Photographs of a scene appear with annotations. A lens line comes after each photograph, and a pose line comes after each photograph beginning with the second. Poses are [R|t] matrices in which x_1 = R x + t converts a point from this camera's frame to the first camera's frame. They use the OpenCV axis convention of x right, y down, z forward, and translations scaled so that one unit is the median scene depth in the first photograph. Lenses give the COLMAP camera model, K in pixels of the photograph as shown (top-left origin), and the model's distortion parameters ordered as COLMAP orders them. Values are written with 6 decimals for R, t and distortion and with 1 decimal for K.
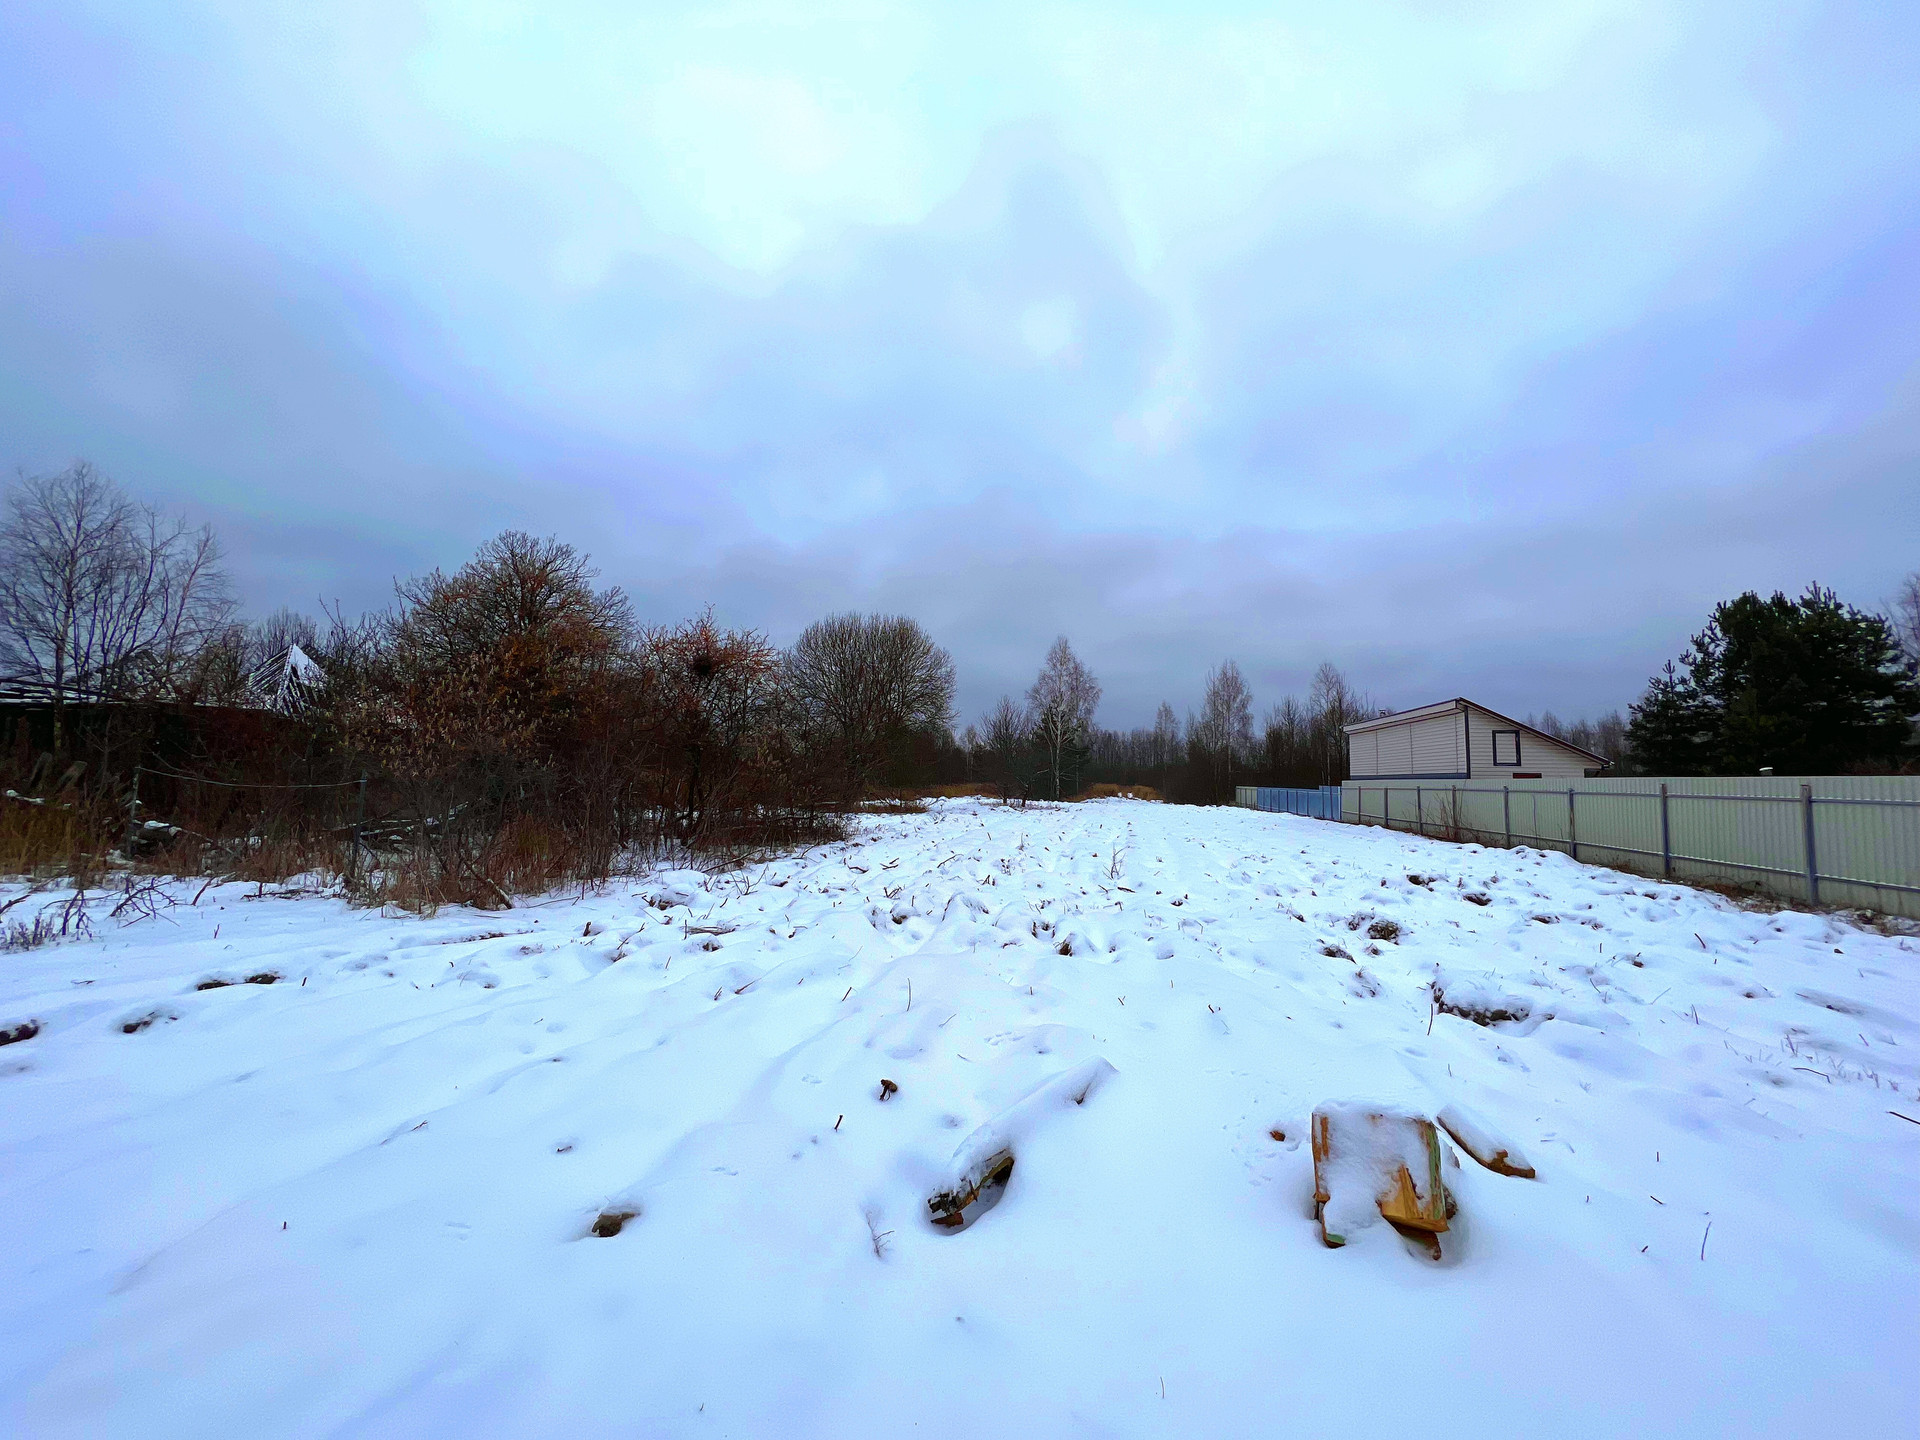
lens RADIAL K [[764.0, 0, 955.5], [0, 764.0, 718.6], [0, 0, 1]] dist [0.000310, -0.000237]
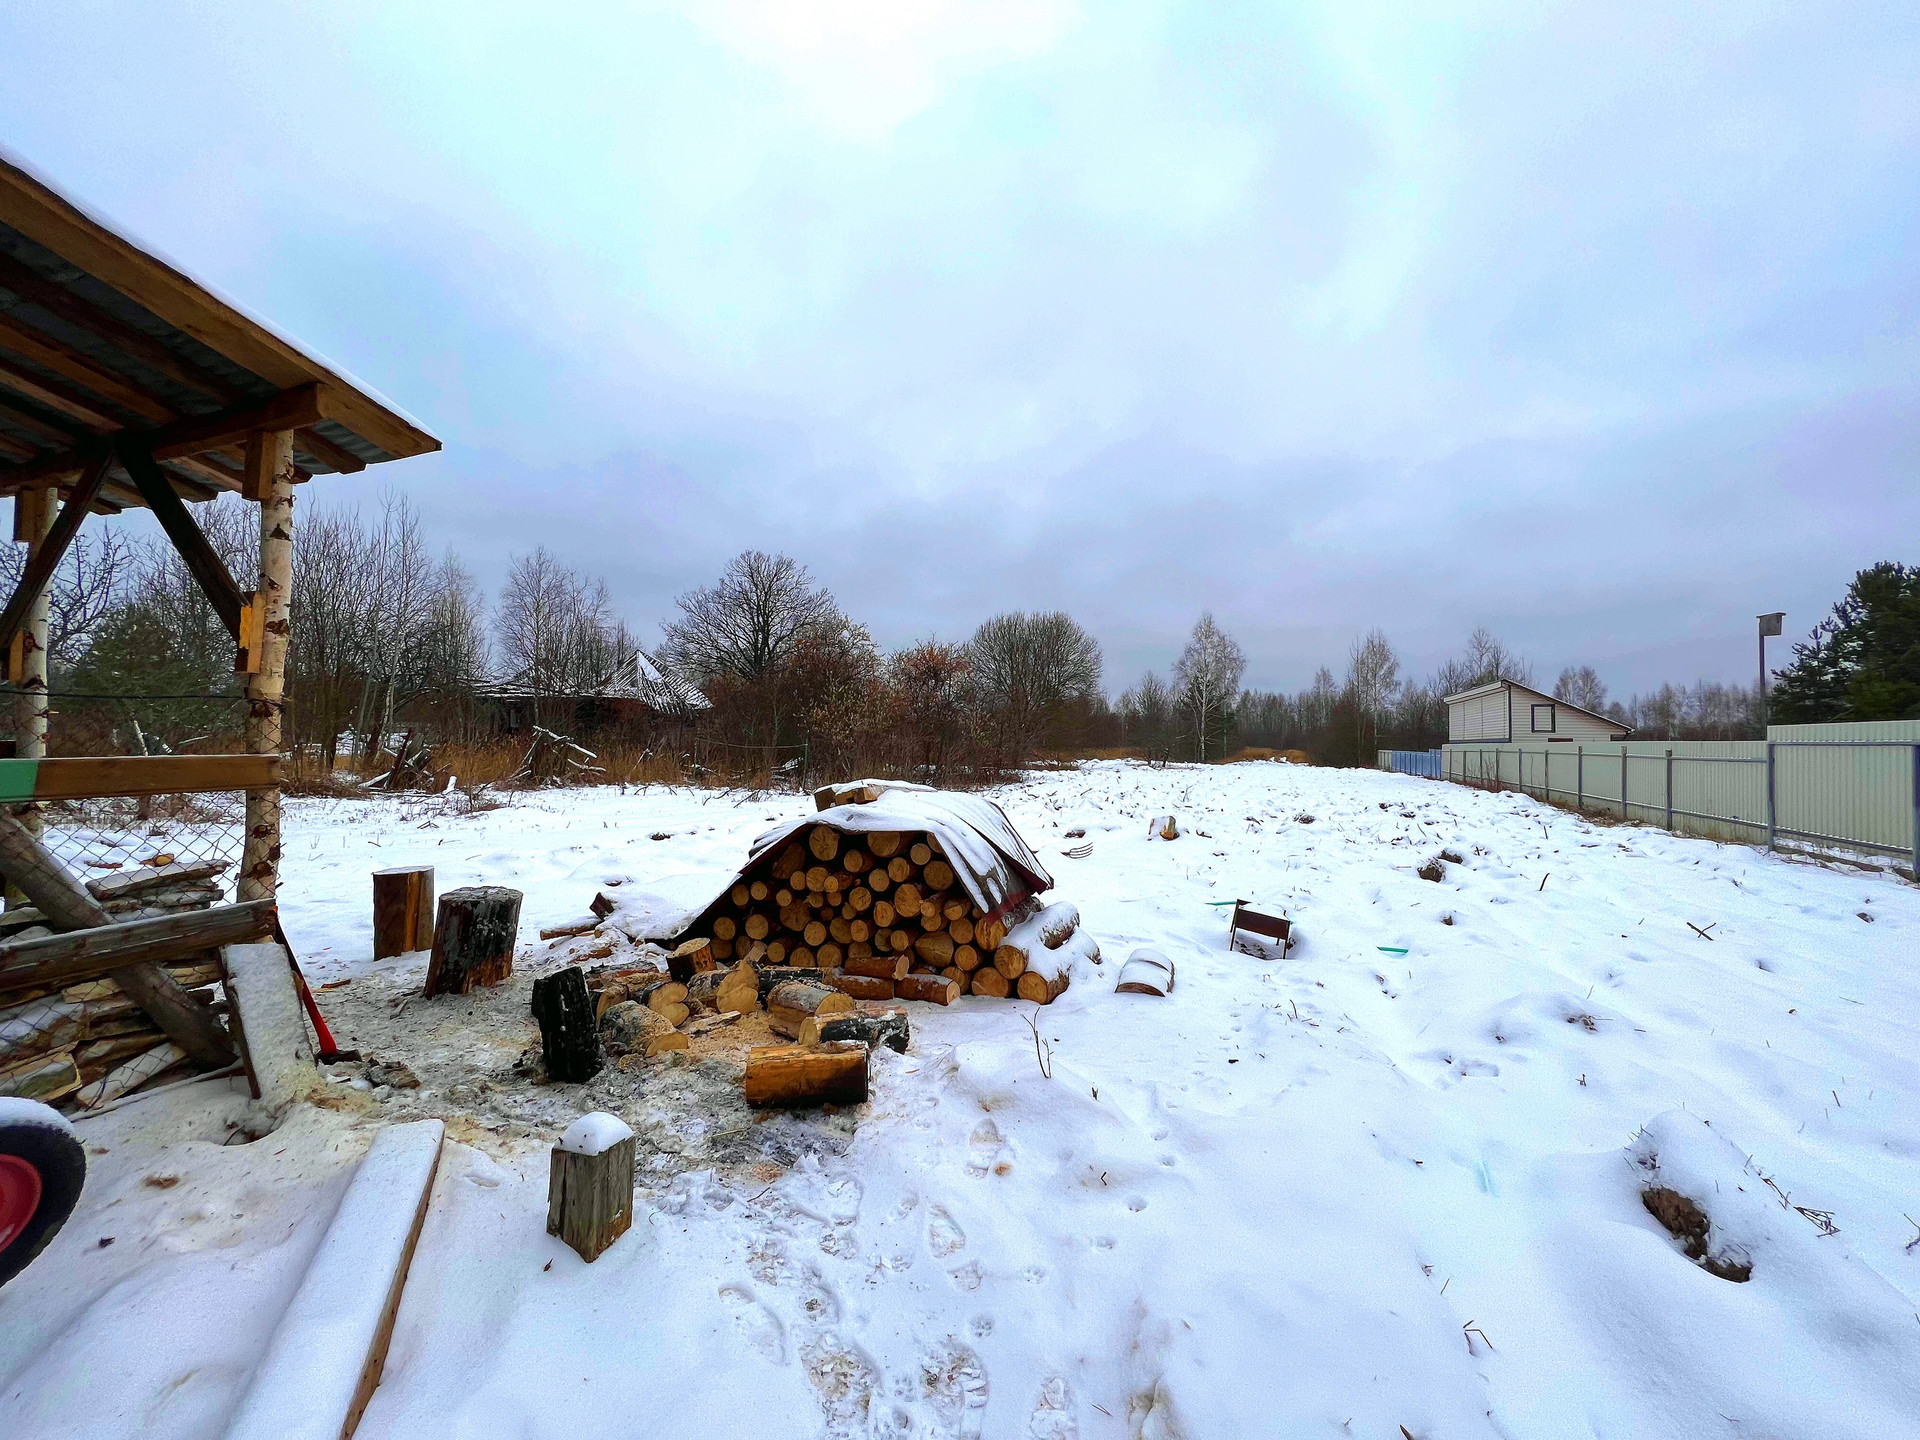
lens RADIAL K [[764.0, 0, 955.5], [0, 764.0, 718.6], [0, 0, 1]] dist [0.000310, -0.000237]
pose [[0.979014, -0.007422, -0.203660, 0.017776], [0.016810, 0.998872, 0.044409, -0.018603], [0.203101, -0.046901, 0.978034, -0.237890]]
